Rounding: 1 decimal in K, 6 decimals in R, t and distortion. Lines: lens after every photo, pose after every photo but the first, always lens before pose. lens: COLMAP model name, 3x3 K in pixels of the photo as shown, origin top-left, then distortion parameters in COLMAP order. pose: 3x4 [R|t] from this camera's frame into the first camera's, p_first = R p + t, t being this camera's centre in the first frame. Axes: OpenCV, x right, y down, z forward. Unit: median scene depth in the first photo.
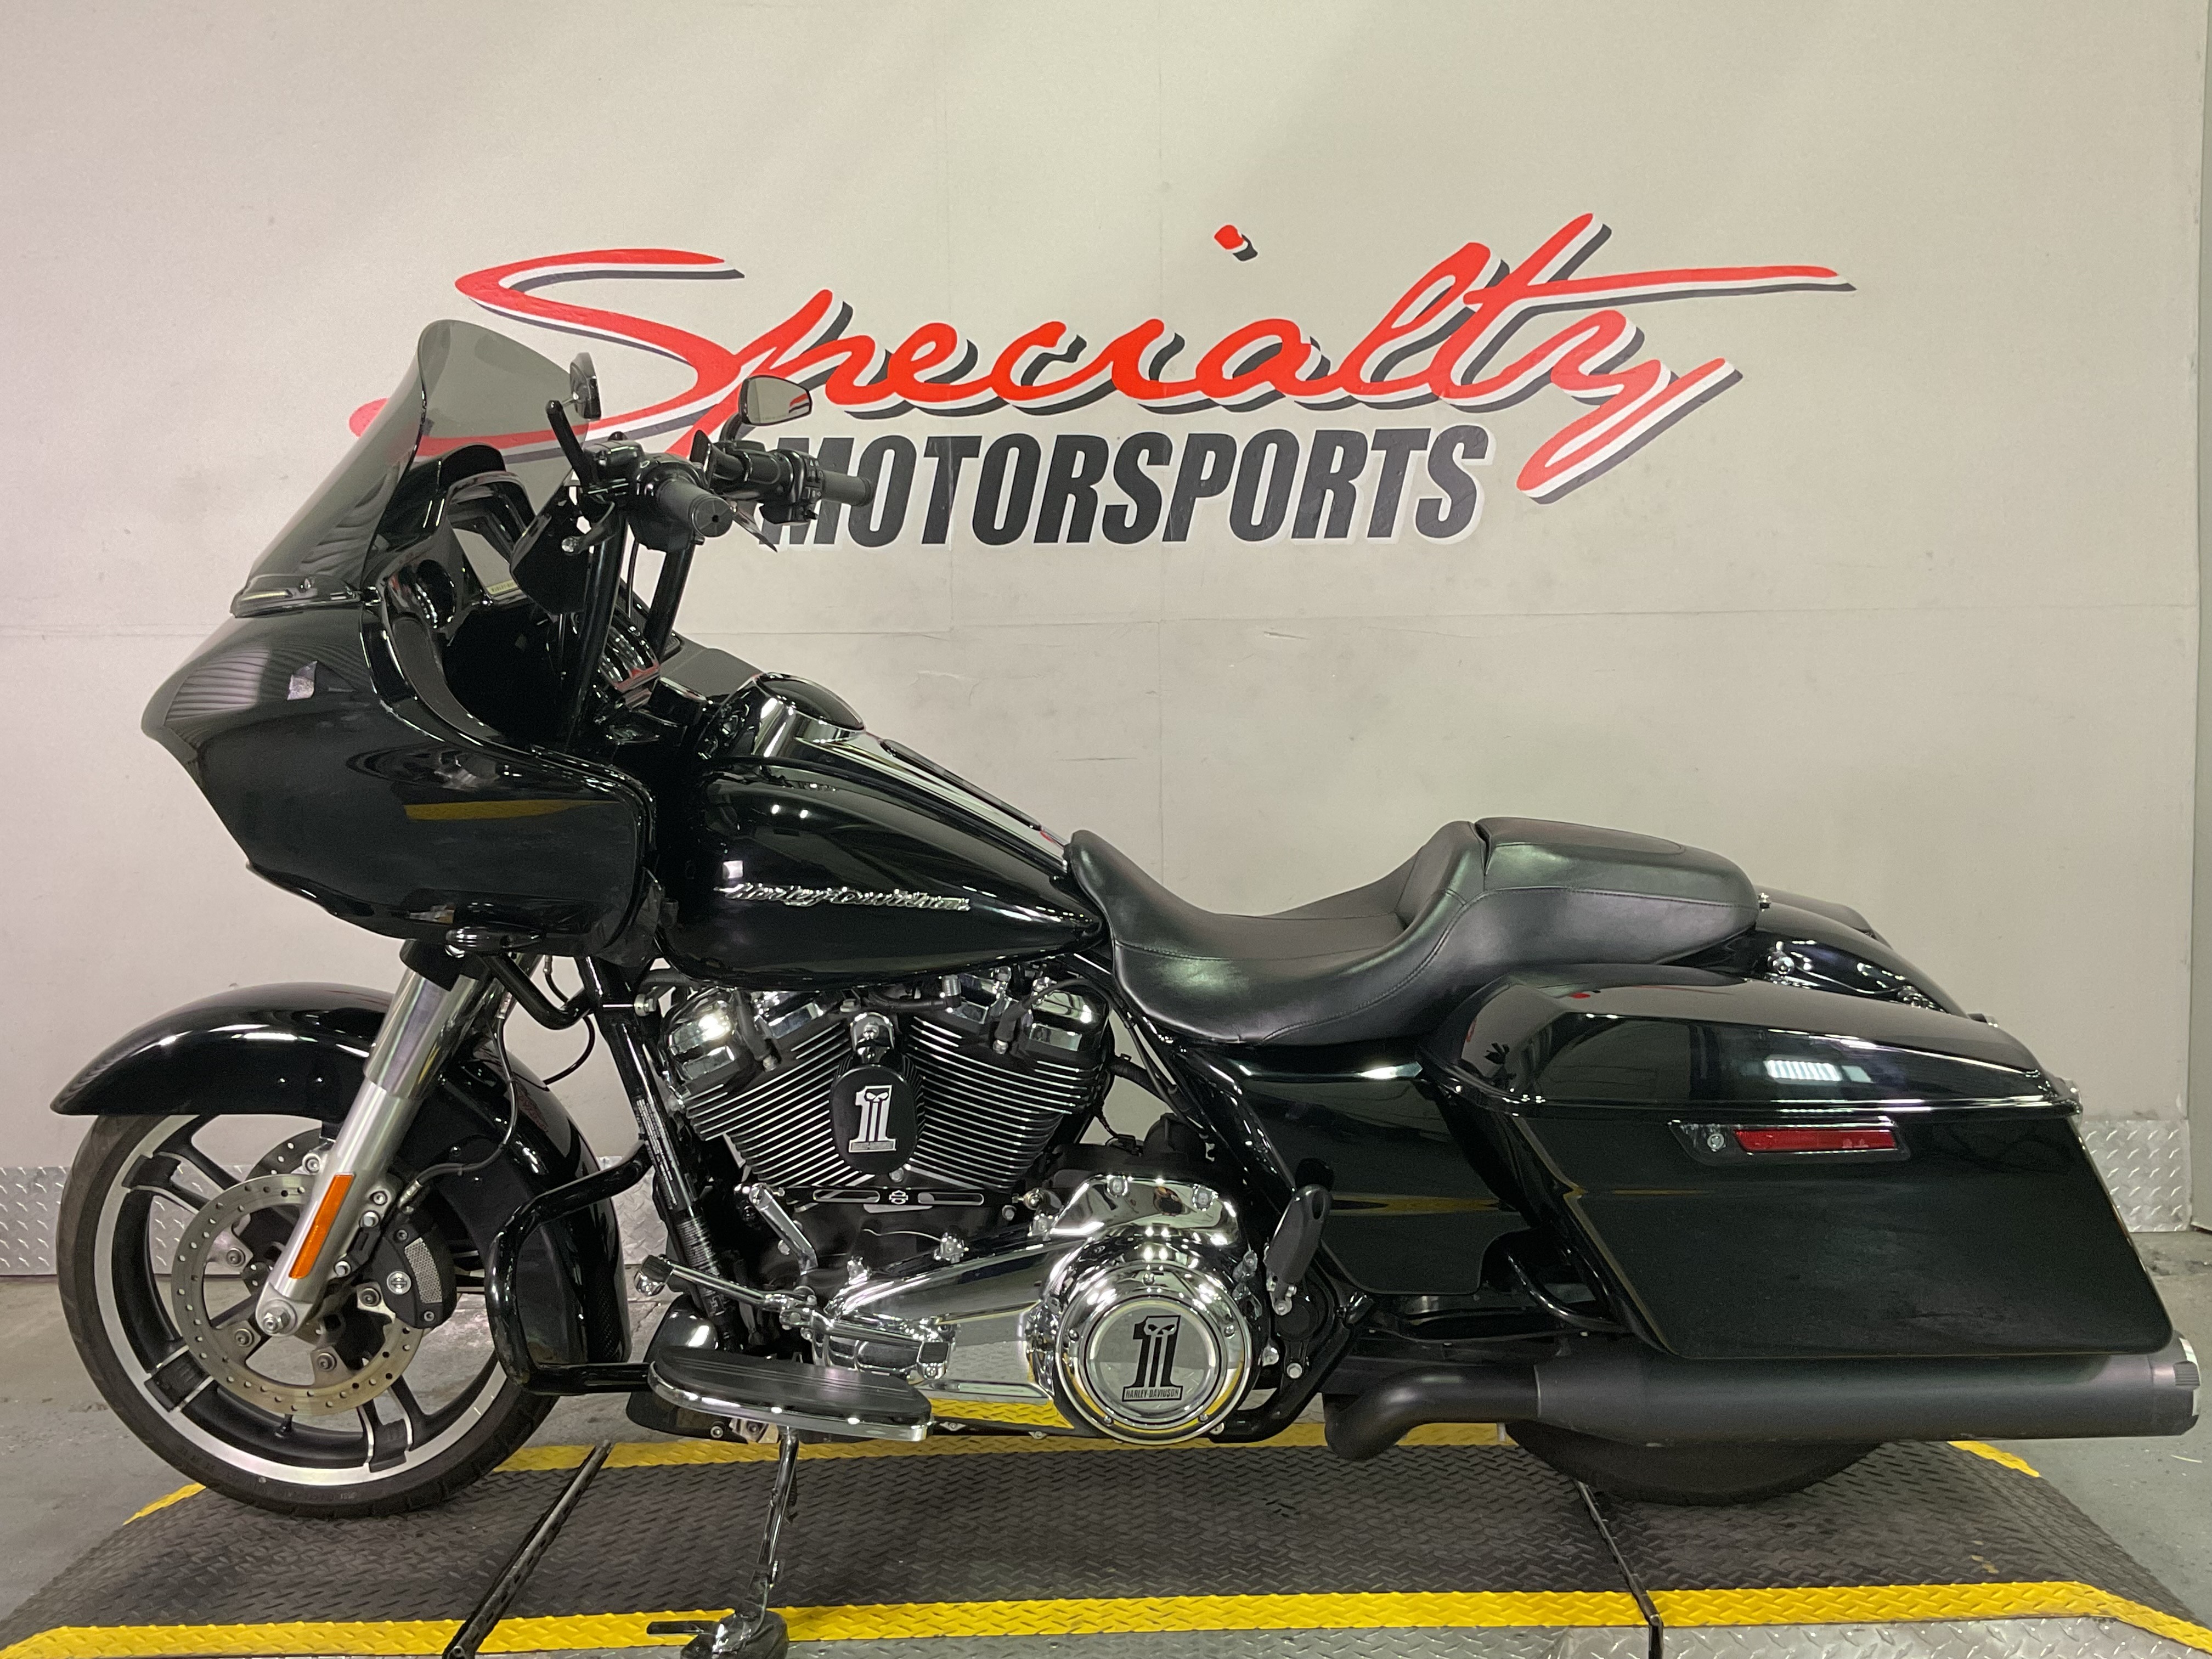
lens RADIAL K [[2178.4, 0, 1108.0], [0, 2178.4, 821.4], [0, 0, 1]] dist [0.104824, -0.209849]
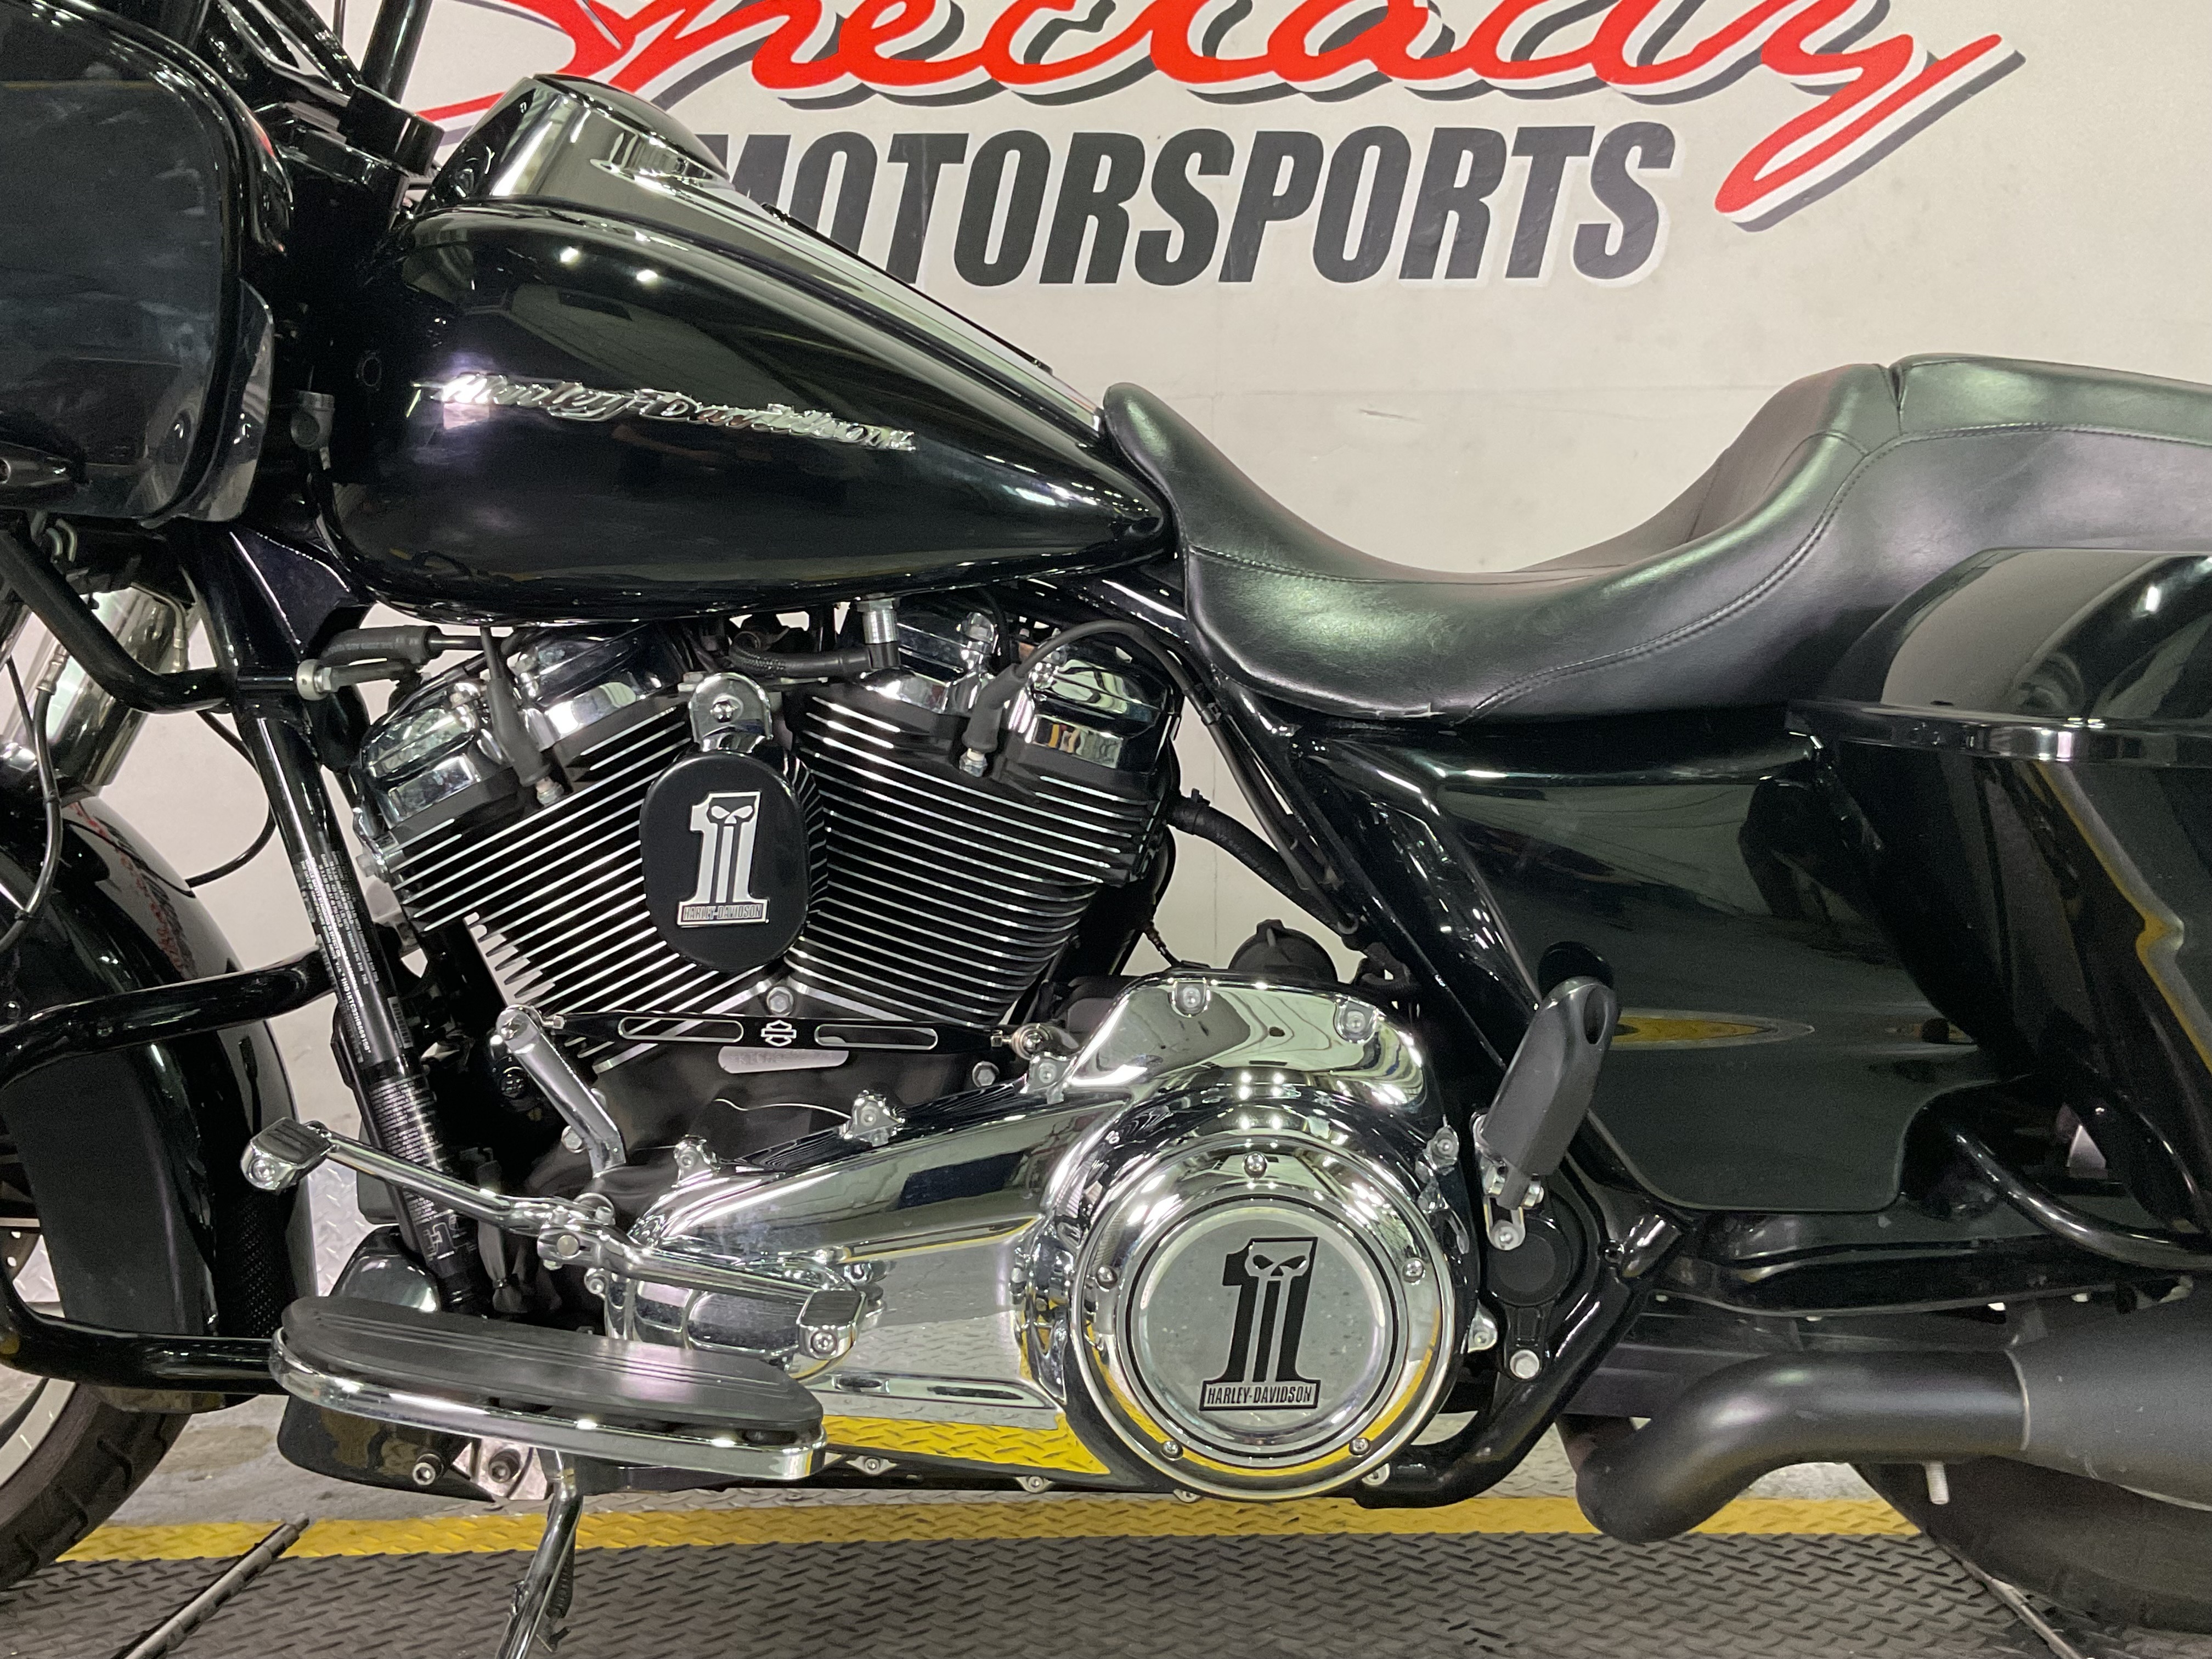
lens RADIAL K [[2208.6, 0, 1106.0], [0, 2208.6, 829.5], [0, 0, 1]] dist [0.150904, -0.388518]
pose [[0.999954, 0.009513, -0.001254, -0.014294], [-0.009570, 0.998191, -0.059364, 0.142807], [0.000687, 0.059373, 0.998236, 0.422023]]
